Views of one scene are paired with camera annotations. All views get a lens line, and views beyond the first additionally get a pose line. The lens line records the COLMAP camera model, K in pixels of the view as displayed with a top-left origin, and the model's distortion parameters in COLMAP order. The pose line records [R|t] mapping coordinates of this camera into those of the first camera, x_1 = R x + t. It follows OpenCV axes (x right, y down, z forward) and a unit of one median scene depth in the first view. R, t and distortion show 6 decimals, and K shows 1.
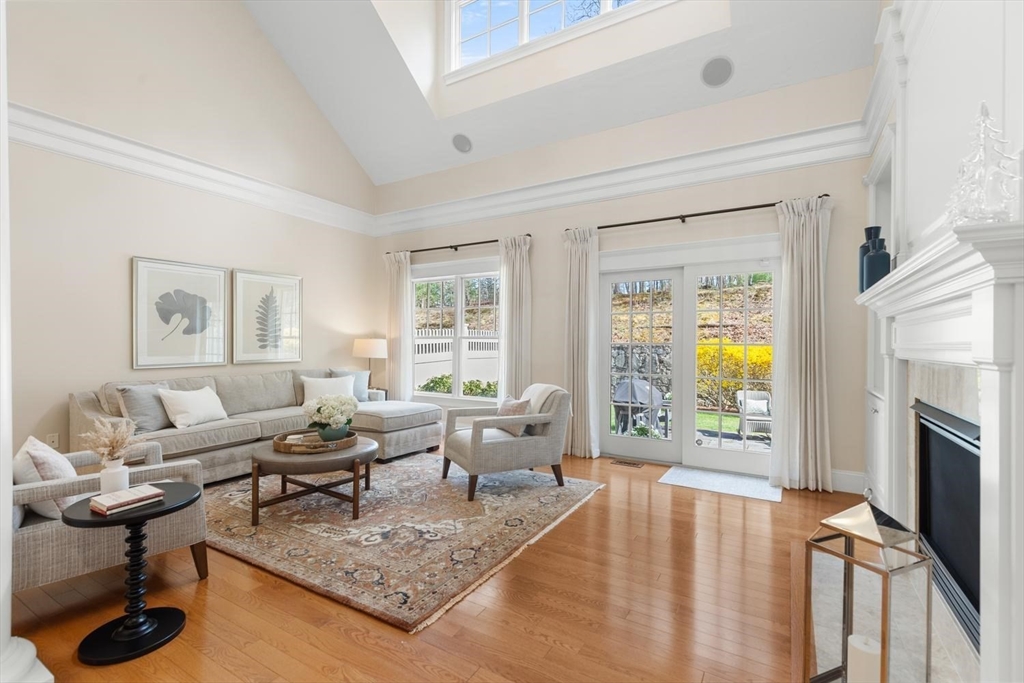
lens RADIAL K [[463.2, 0, 512.0], [0, 463.2, 341.5], [0, 0, 1]] dist [-0.000290, 0.000026]
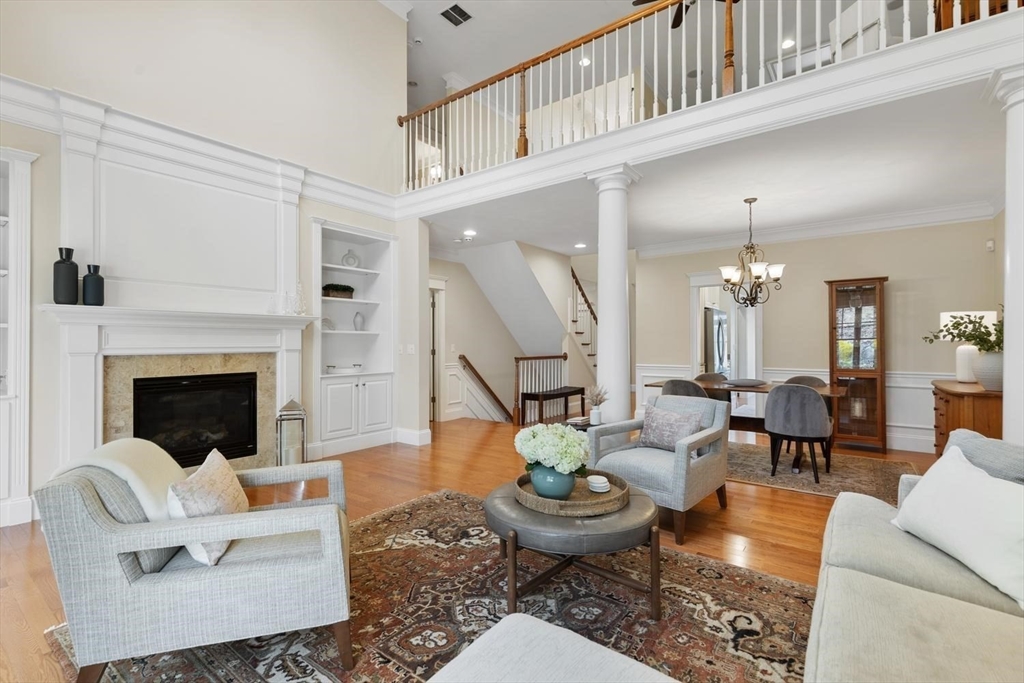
lens RADIAL K [[464.8, 0, 497.9], [0, 464.8, 331.6], [0, 0, 1]] dist [0.001865, 0.000197]
pose [[-0.991225, 0.003766, 0.132133, -0.457917], [0.001451, 0.999844, -0.017612, -0.007593], [-0.132179, -0.017266, -0.991075, 1.910118]]
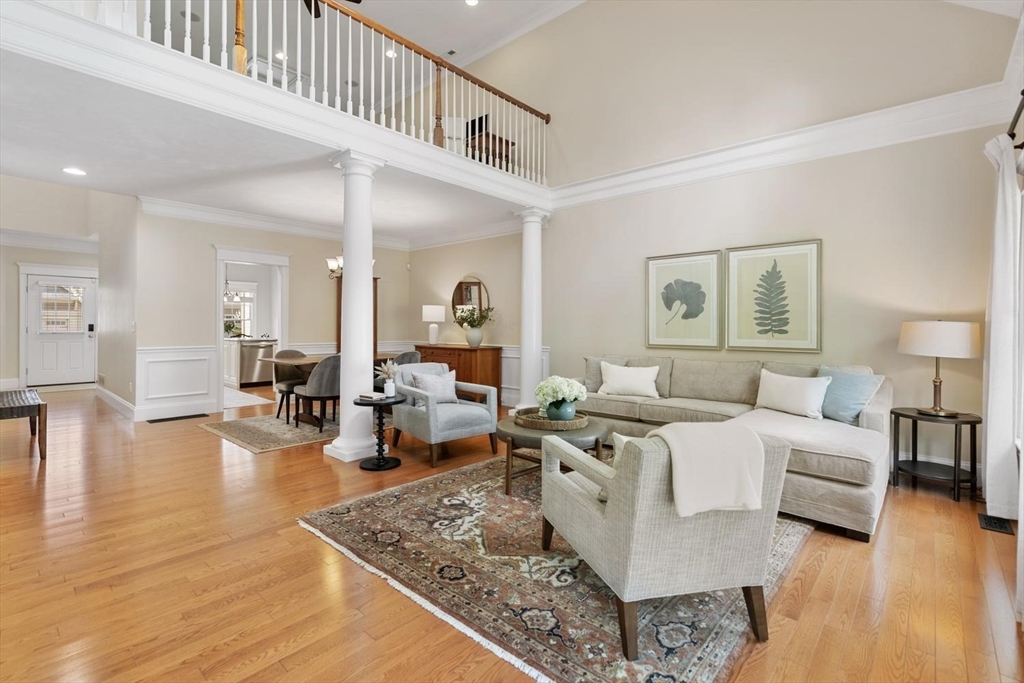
lens RADIAL K [[470.5, 0, 511.3], [0, 470.5, 328.4], [0, 0, 1]] dist [-0.003170, -0.000075]
pose [[-0.200474, -0.000811, -0.979699, 0.711228], [-0.009496, 0.999954, 0.001116, 0.014242], [0.979653, 0.009527, -0.200473, 1.262931]]
